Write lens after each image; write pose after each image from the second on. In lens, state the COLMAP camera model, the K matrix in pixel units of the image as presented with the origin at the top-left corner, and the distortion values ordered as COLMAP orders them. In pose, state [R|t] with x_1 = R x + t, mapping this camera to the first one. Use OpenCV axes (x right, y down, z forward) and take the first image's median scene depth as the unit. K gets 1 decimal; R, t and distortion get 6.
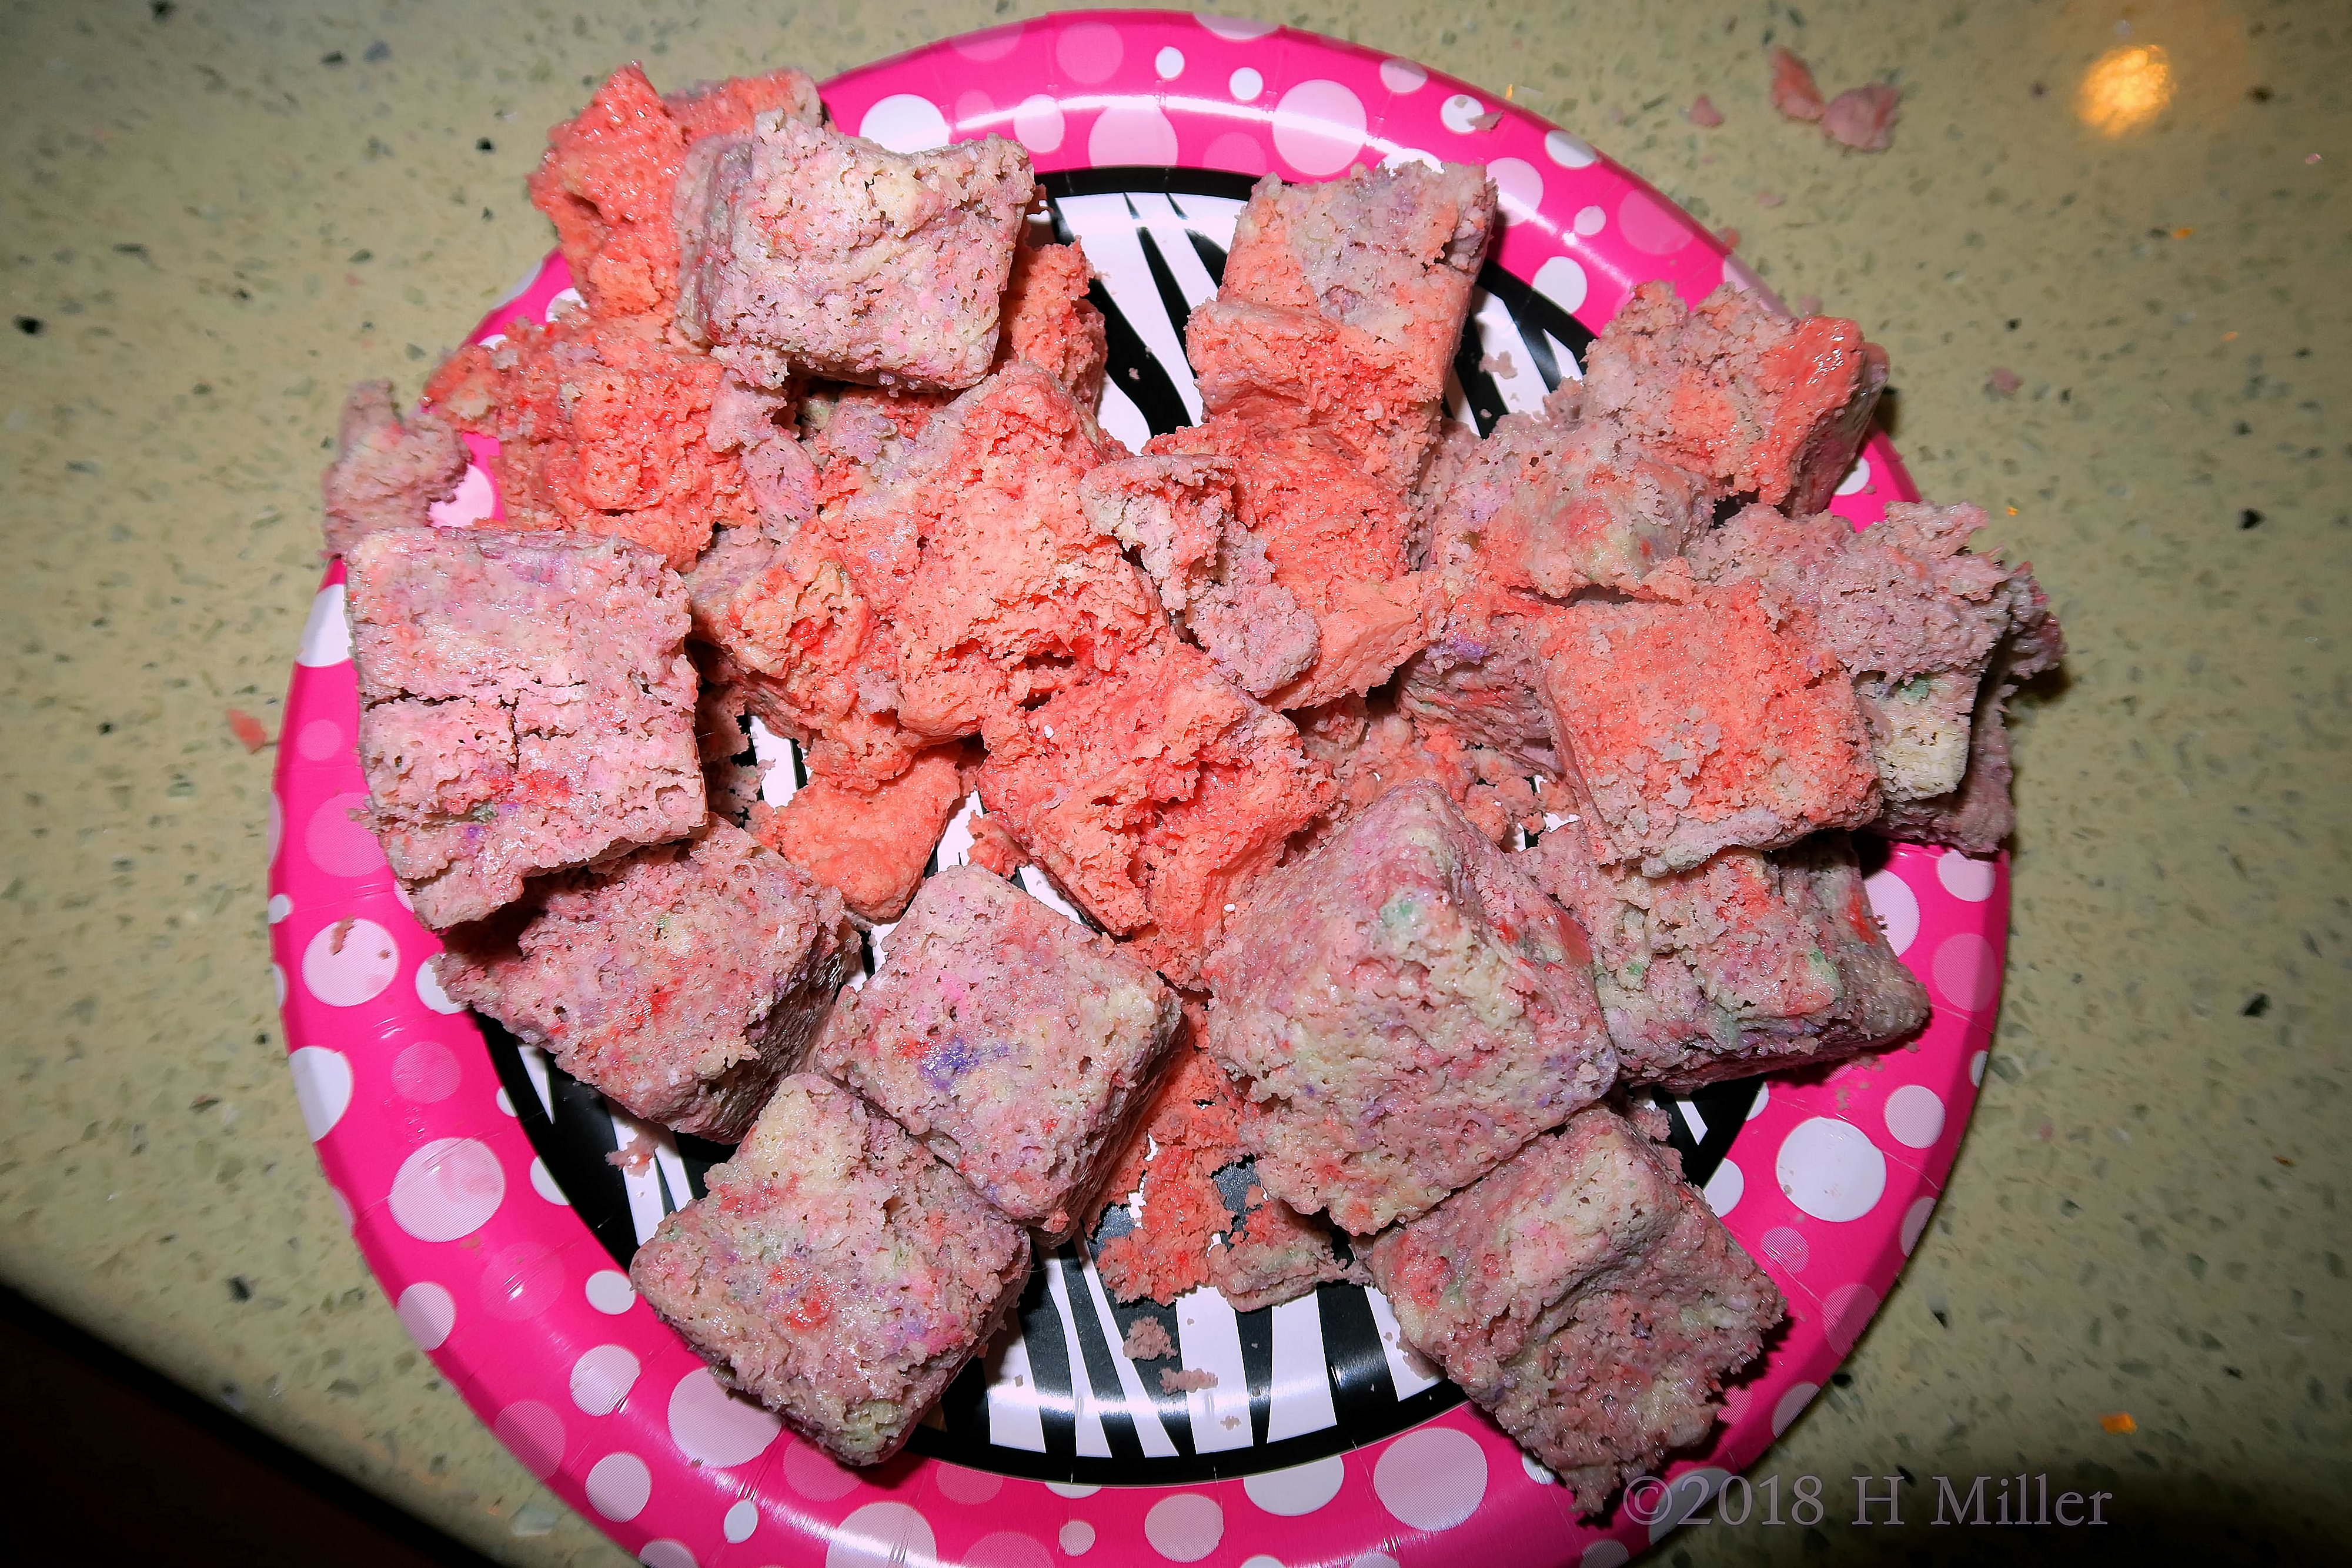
lens RADIAL K [[1612.9, 0, 1169.0], [0, 1612.9, 787.7], [0, 0, 1]] dist [-0.026013, 0.010526]
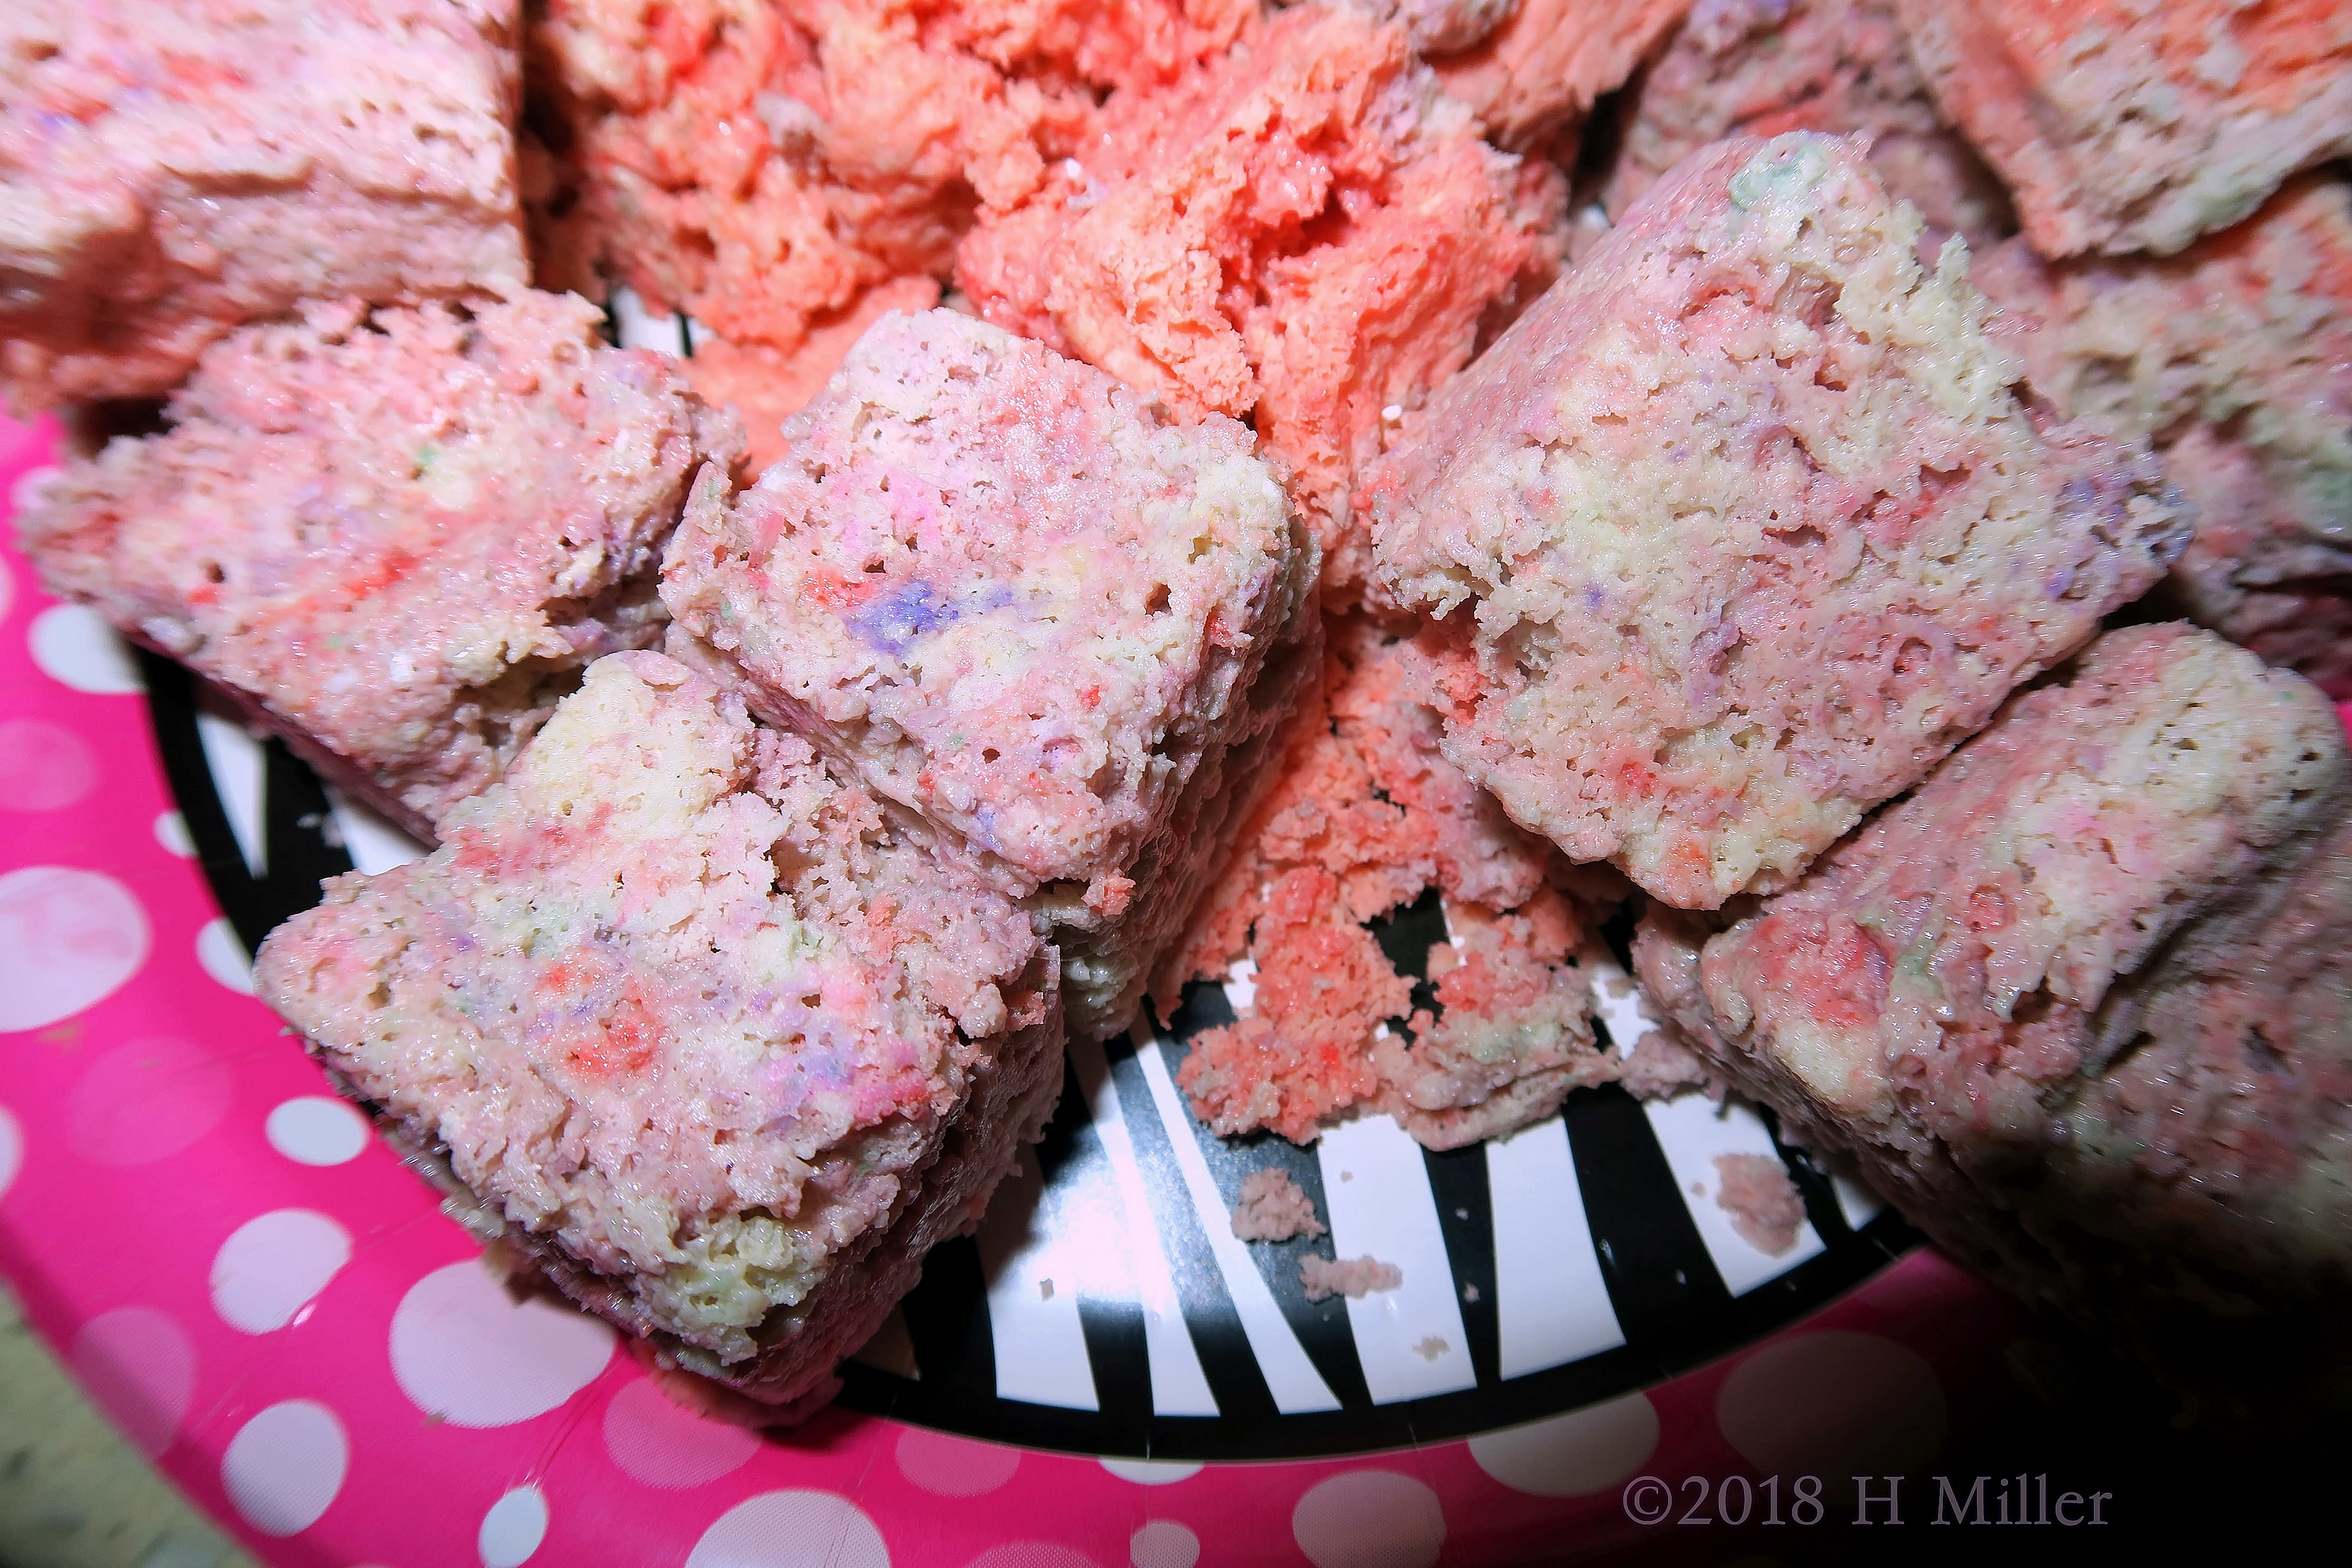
lens RADIAL K [[1578.9, 0, 1176.0], [0, 1578.9, 784.0], [0, 0, 1]] dist [-0.021912, 0.001228]
pose [[0.999434, -0.032619, -0.008250, -0.043355], [0.031397, 0.992292, -0.119878, 0.296879], [0.012097, 0.119551, 0.992754, 0.490664]]
